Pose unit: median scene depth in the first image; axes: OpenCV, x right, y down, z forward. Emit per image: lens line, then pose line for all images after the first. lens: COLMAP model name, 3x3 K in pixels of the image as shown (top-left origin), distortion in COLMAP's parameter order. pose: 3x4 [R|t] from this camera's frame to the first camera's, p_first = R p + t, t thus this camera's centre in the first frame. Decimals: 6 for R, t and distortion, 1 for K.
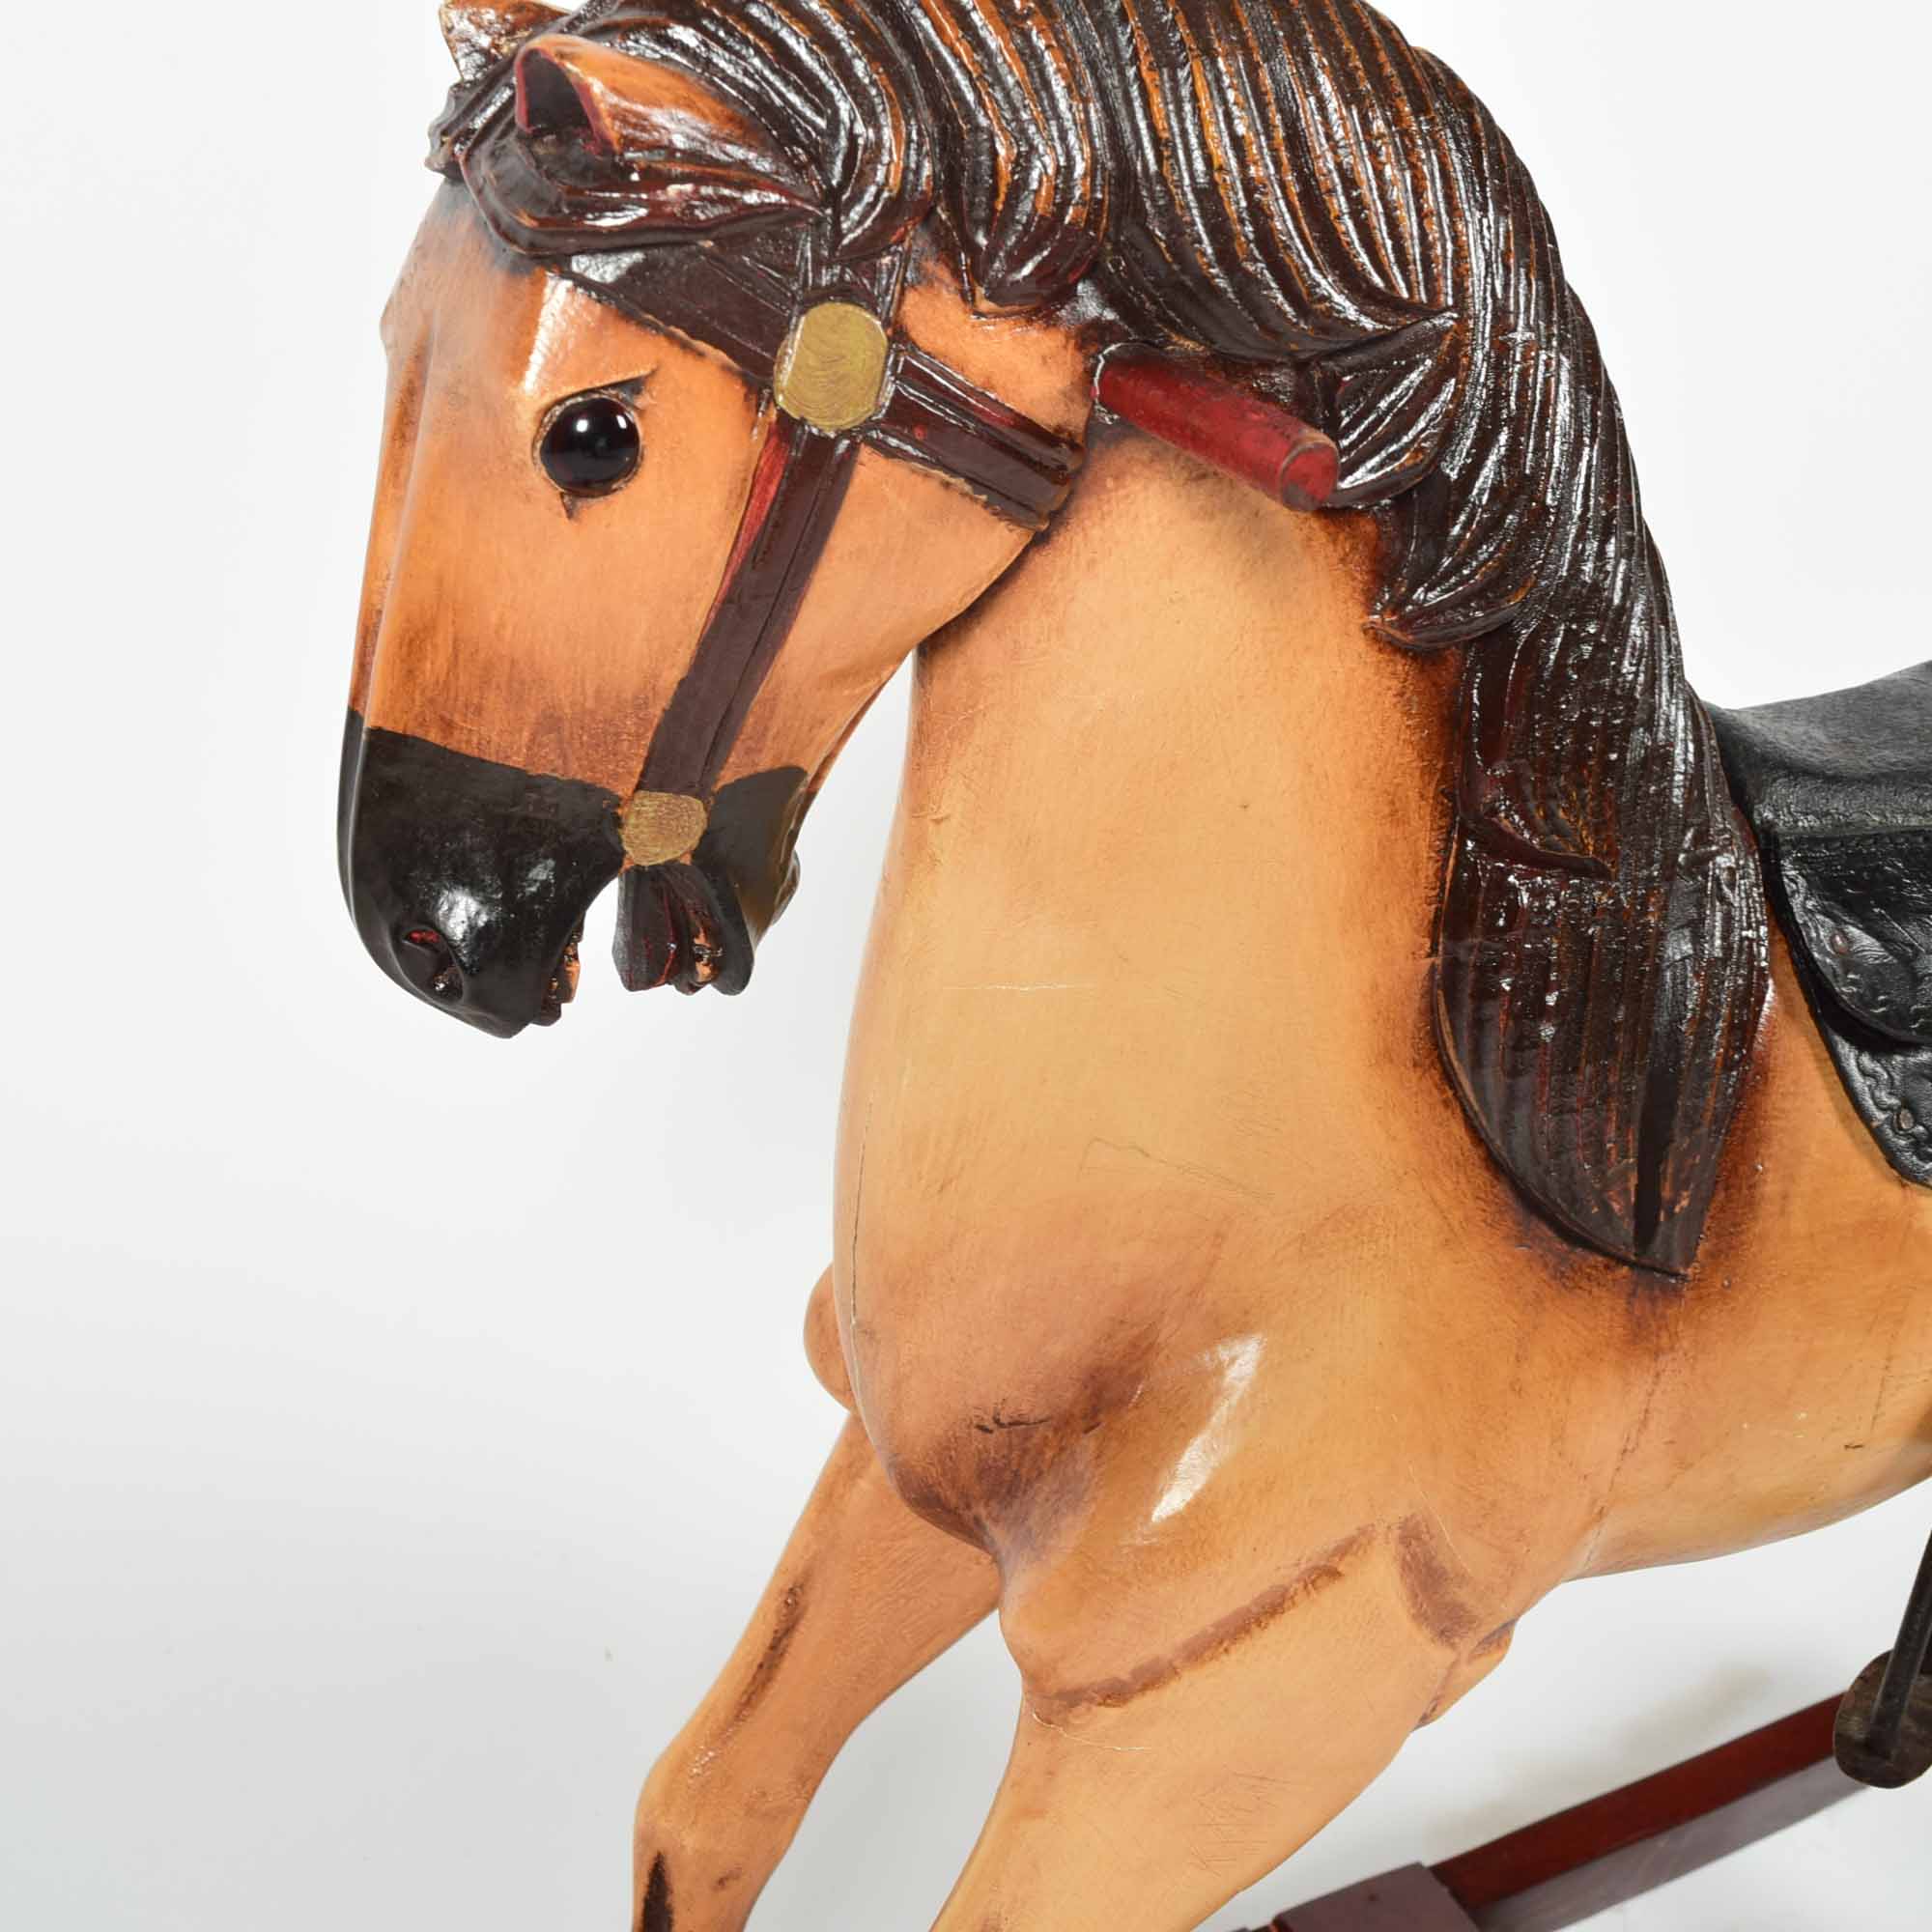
lens RADIAL K [[2931.5, 0, 978.6], [0, 2931.5, 967.6], [0, 0, 1]] dist [-0.043257, 0.000000]
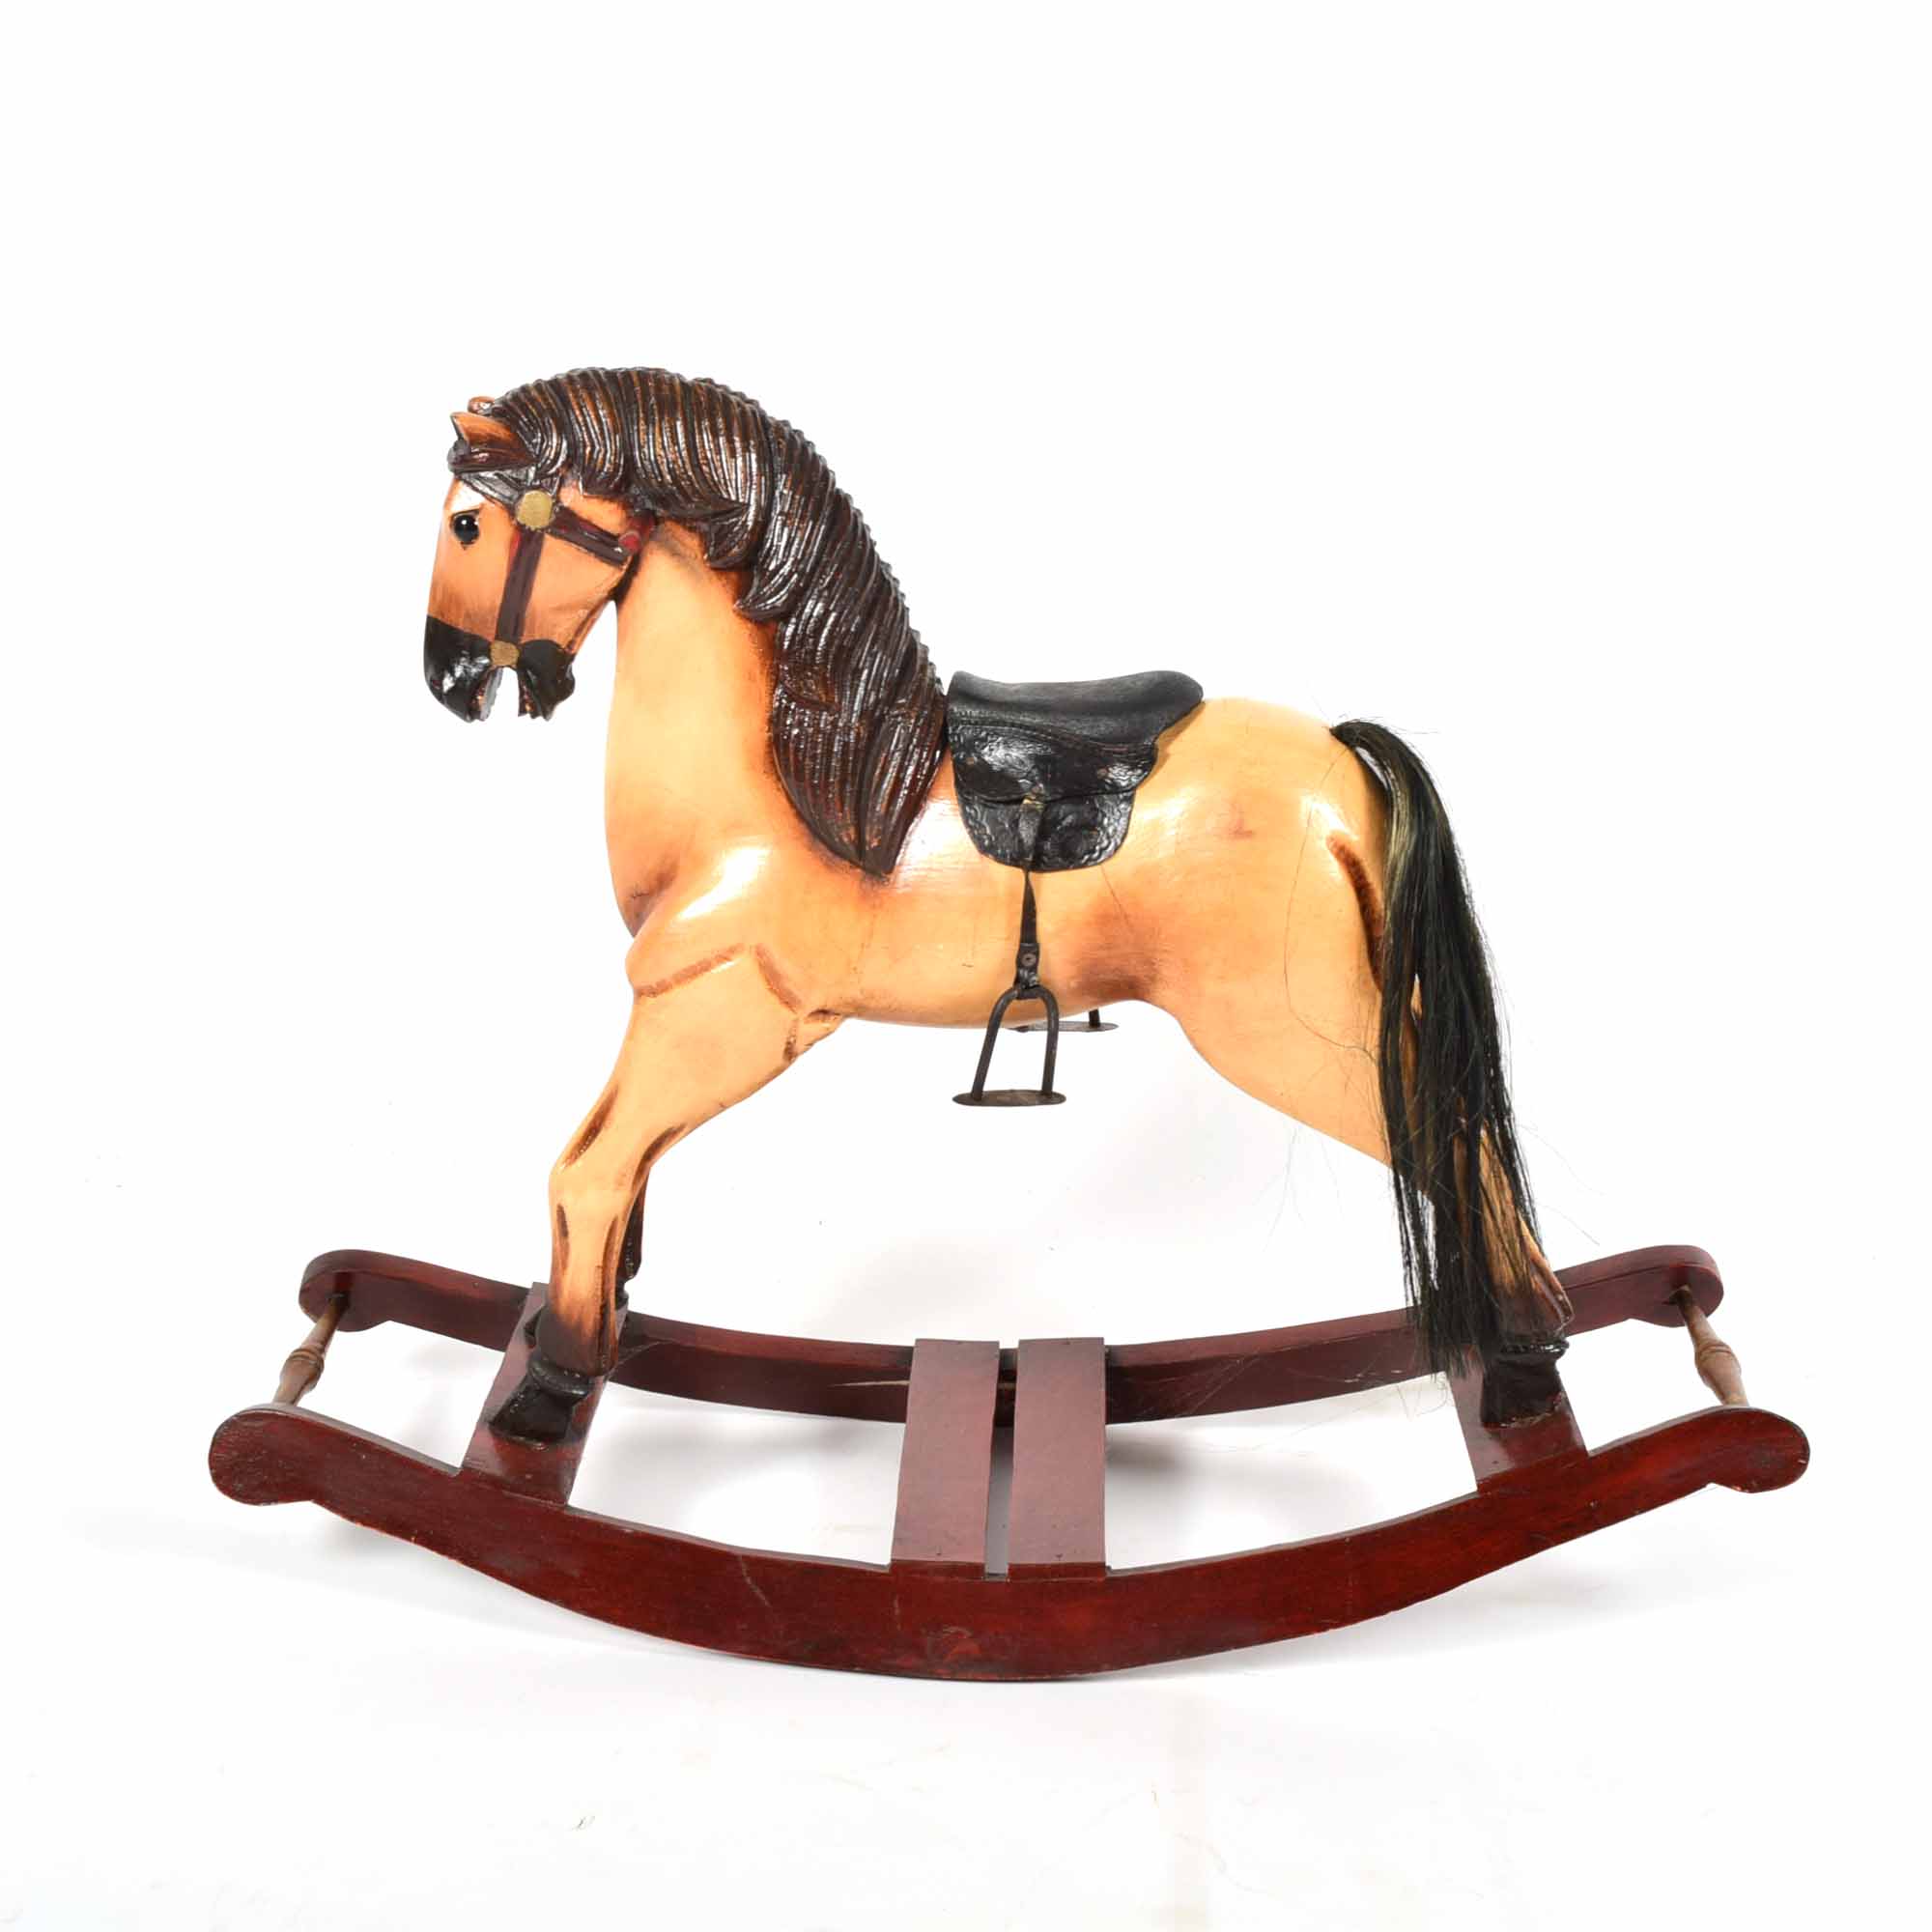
lens RADIAL K [[2931.5, 0, 963.6], [0, 2931.5, 974.1], [0, 0, 1]] dist [-0.043257, 0.000000]
pose [[0.882262, 0.106018, -0.458665, 1.678125], [-0.158859, 0.984209, -0.078077, 0.425586], [0.443145, 0.141748, 0.885173, -1.416492]]
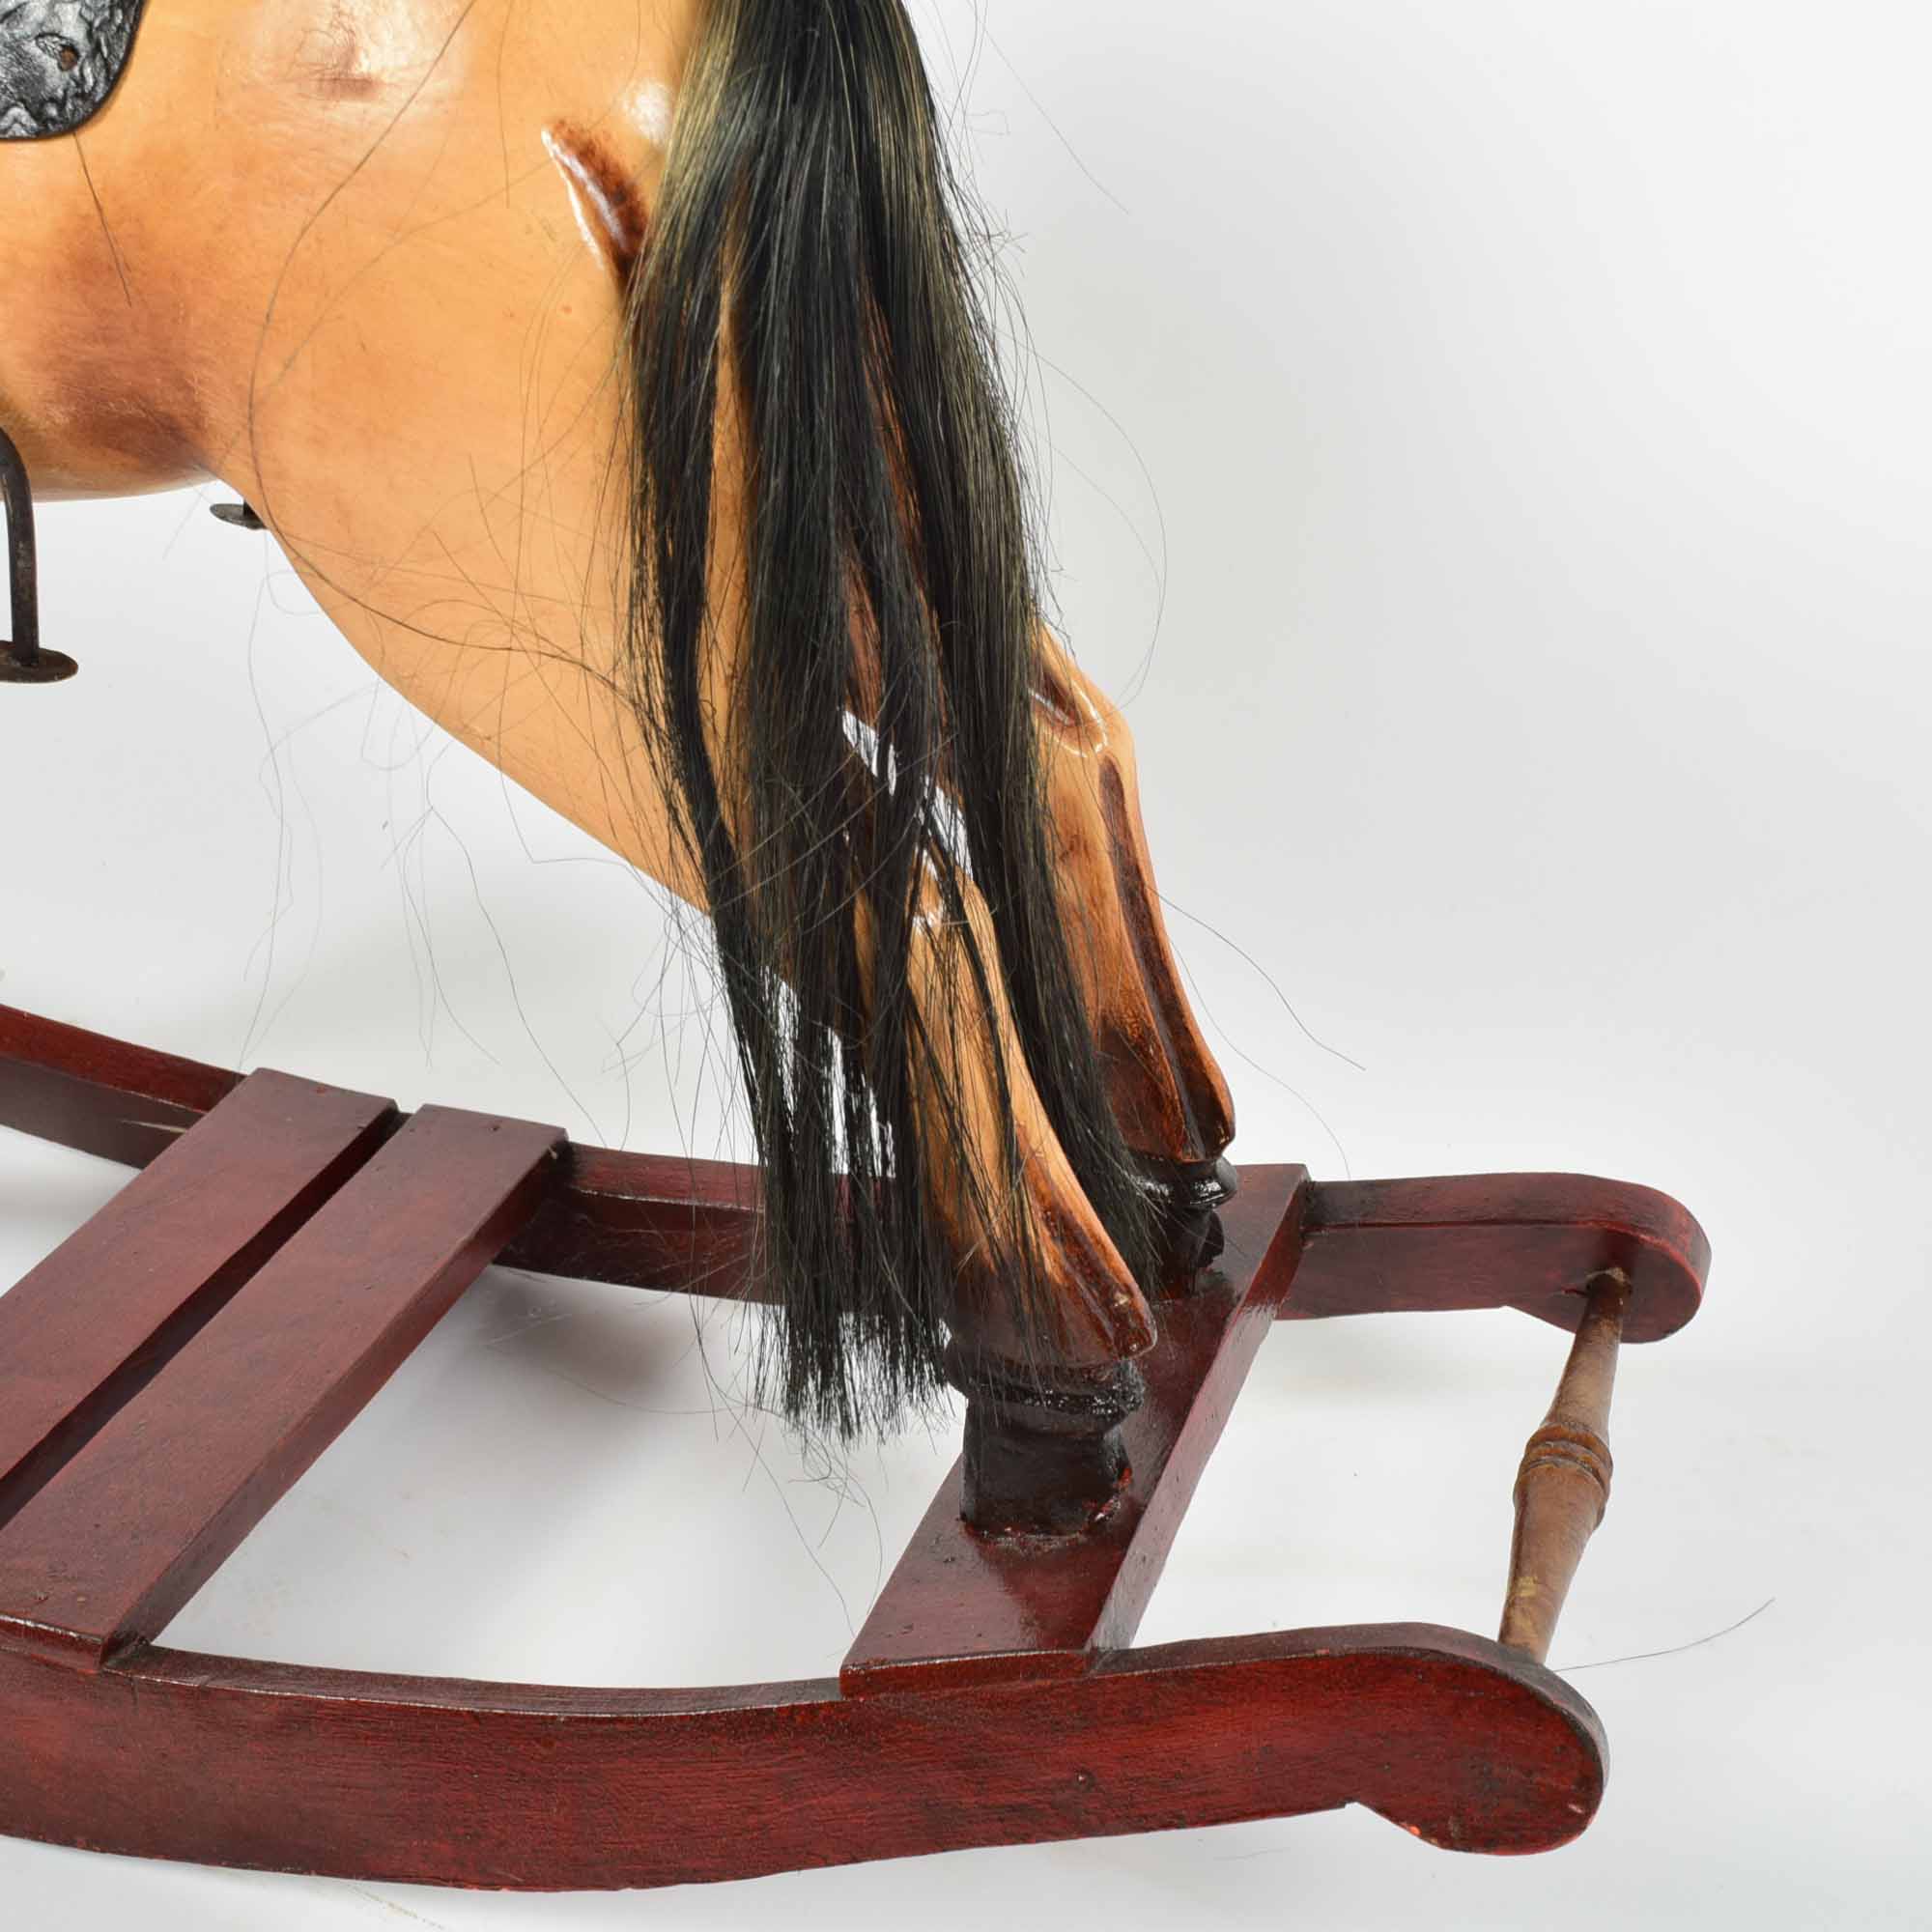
lens RADIAL K [[2931.5, 0, 967.1], [0, 2931.5, 966.6], [0, 0, 1]] dist [-0.043257, 0.000000]
pose [[0.714525, 0.321381, -0.621424, 1.589491], [-0.305340, 0.942436, 0.136313, 0.121359], [0.629461, 0.092346, 0.771525, 0.511573]]
